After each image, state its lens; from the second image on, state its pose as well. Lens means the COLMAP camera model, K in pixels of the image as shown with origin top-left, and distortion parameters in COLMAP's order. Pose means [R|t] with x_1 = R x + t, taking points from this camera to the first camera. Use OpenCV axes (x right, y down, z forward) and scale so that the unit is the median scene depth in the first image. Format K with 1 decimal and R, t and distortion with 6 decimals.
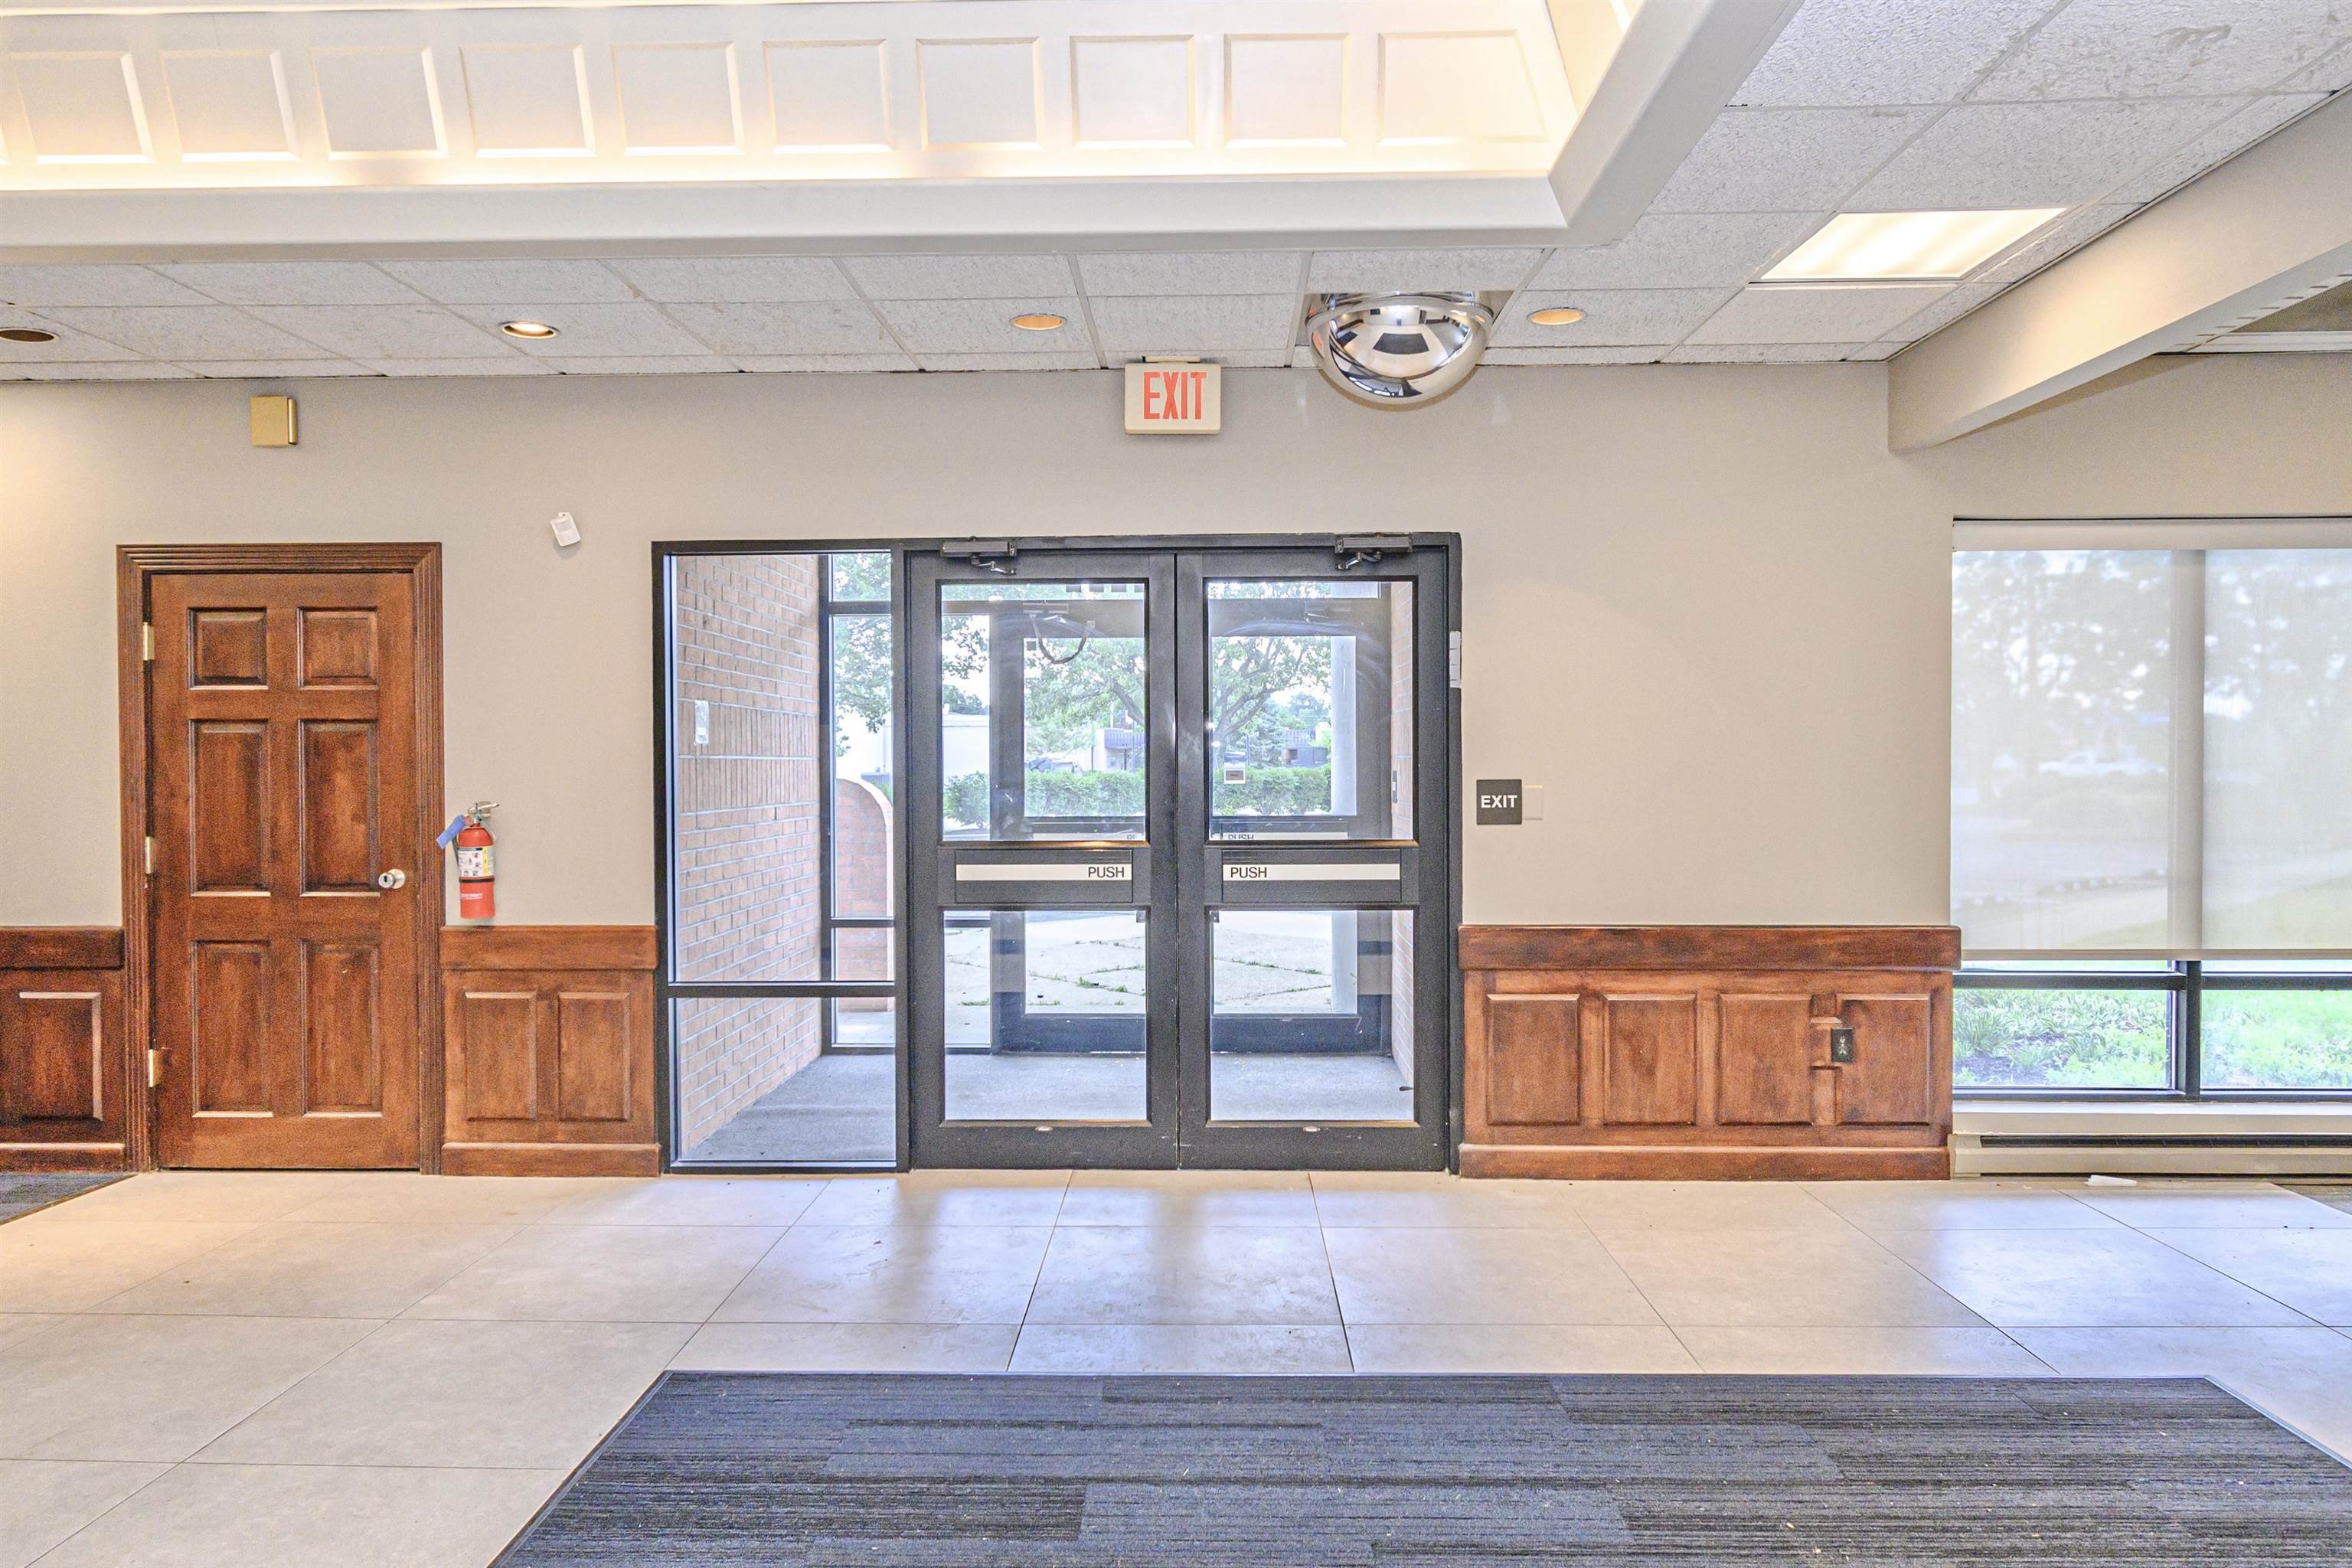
lens RADIAL K [[1539.0, 0, 1176.0], [0, 1539.0, 784.0], [0, 0, 1]] dist [0.002136, 0.000404]
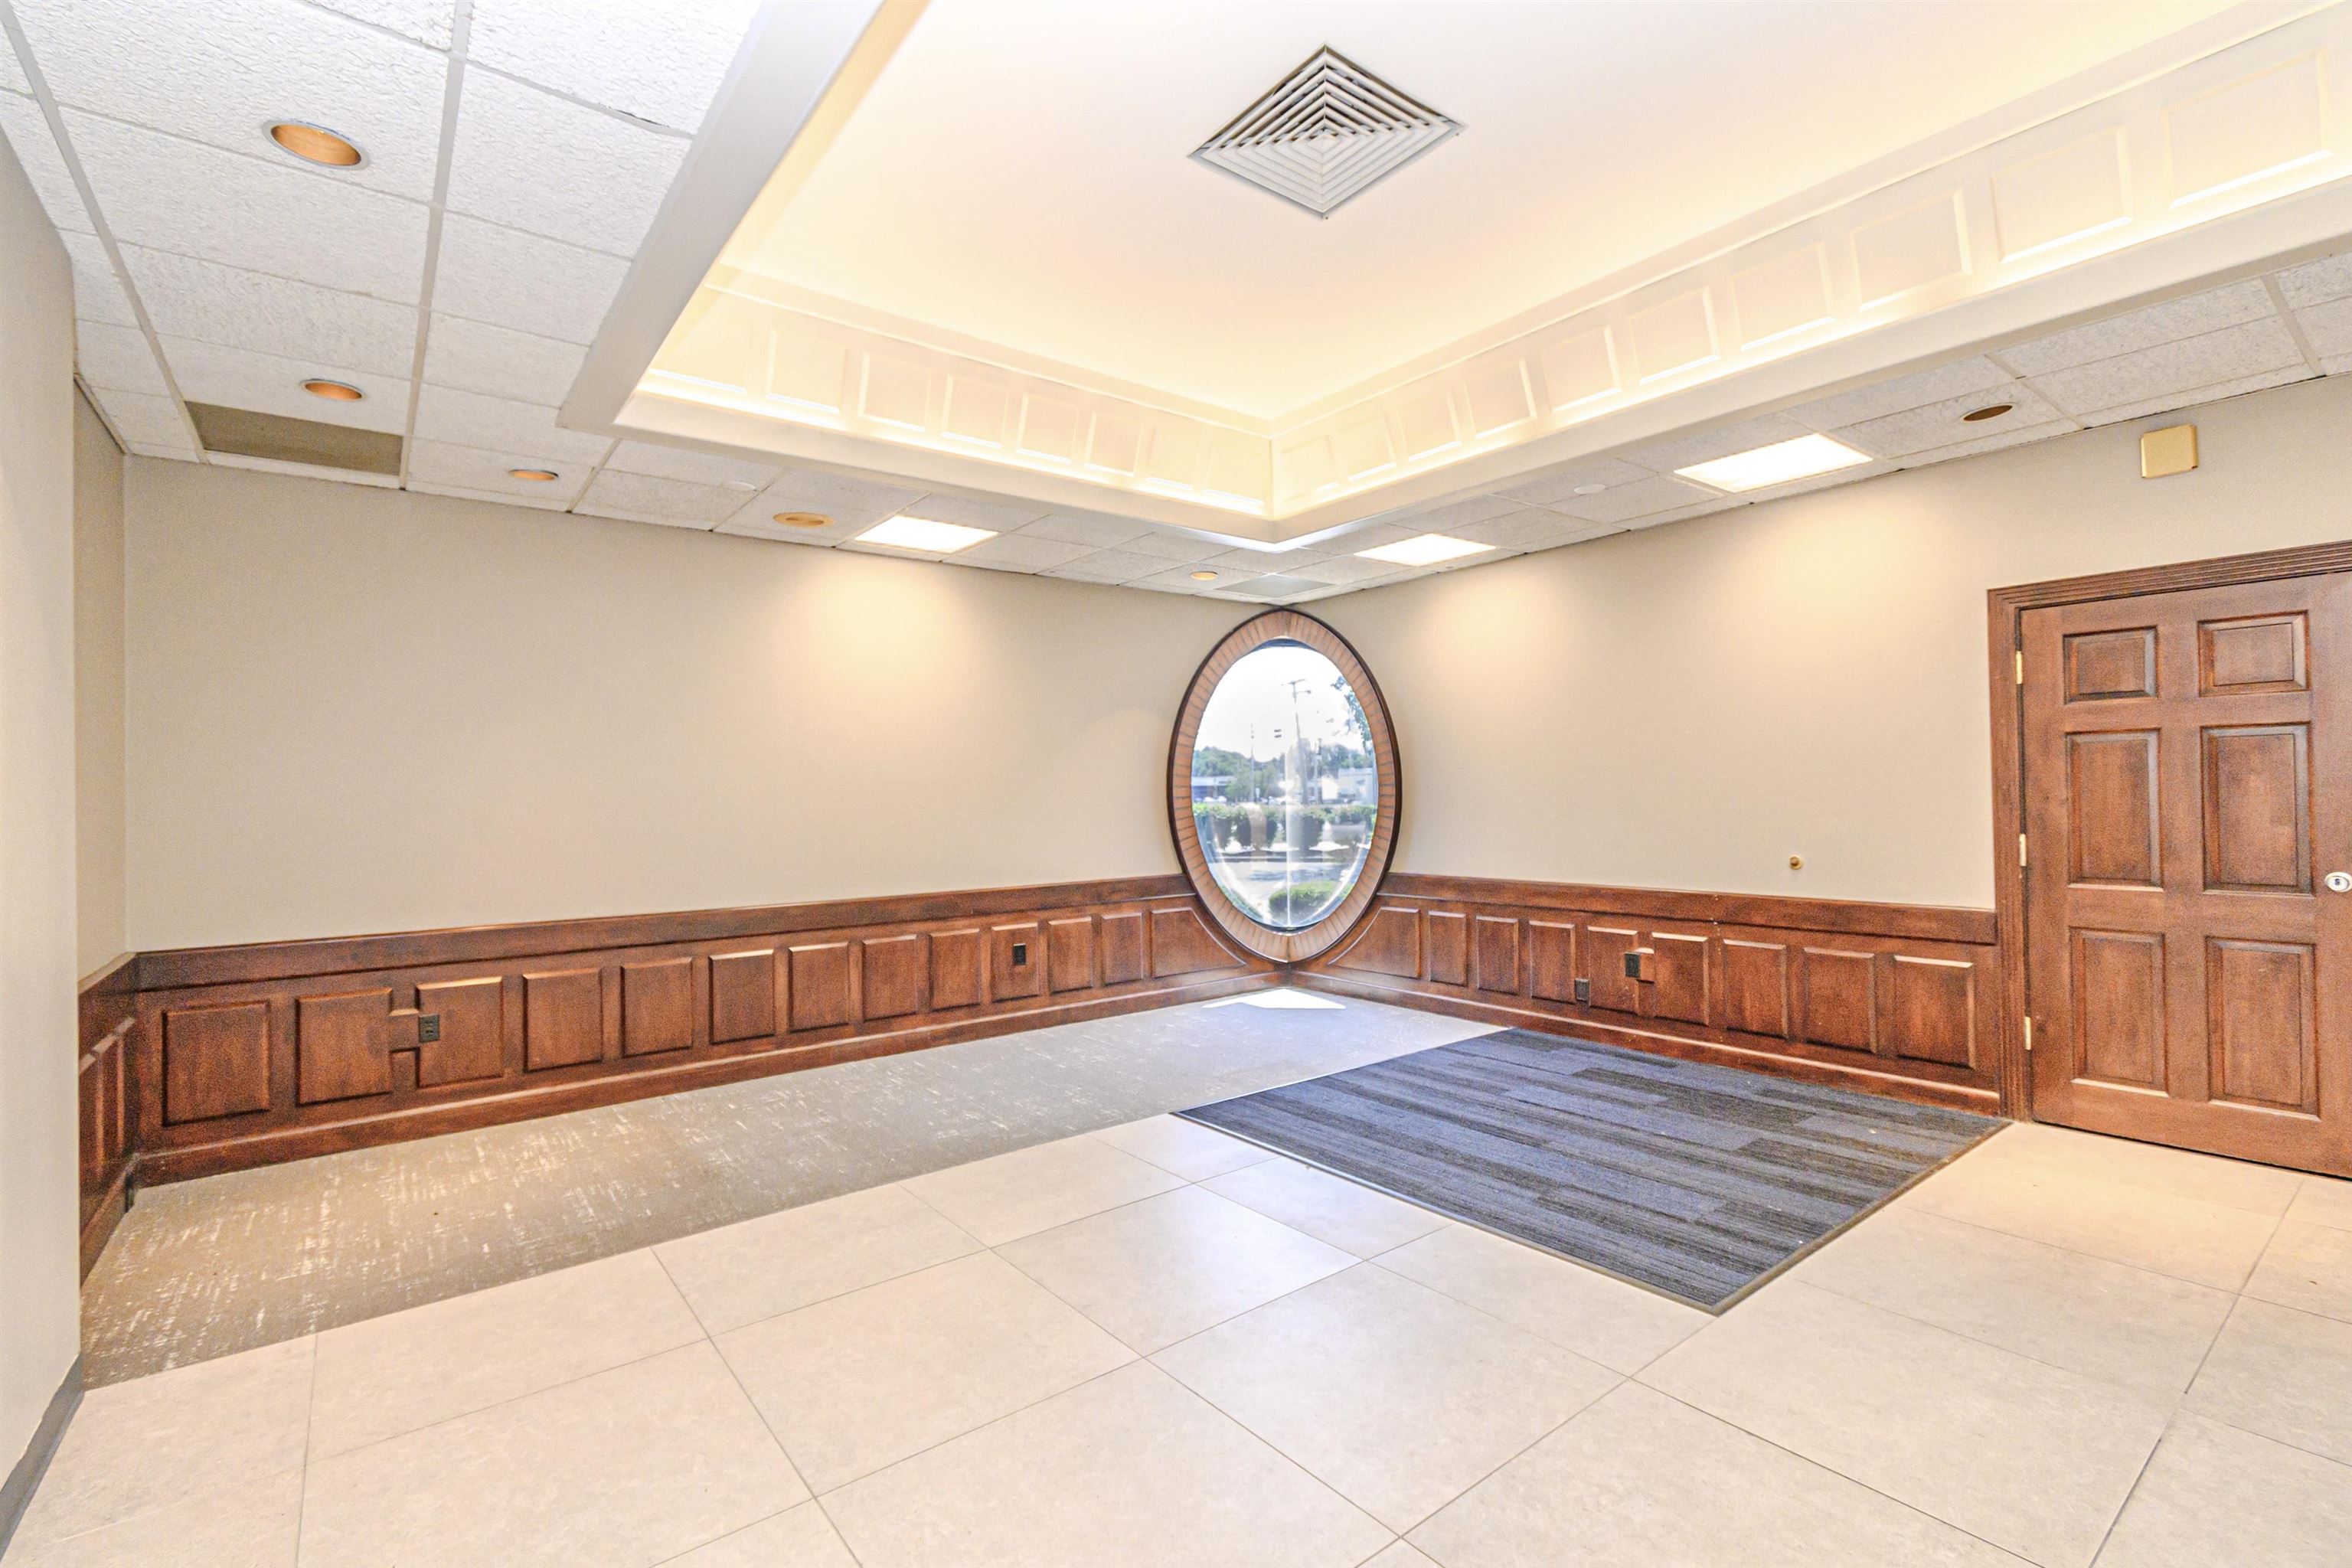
lens RADIAL K [[1057.6, 0, 1176.0], [0, 1057.6, 784.0], [0, 0, 1]] dist [0.001843, -0.000162]
pose [[0.632569, -0.015457, -0.774350, -0.519608], [0.005202, 0.999863, -0.015708, 0.006184], [0.774486, 0.005908, 0.632563, -0.006771]]
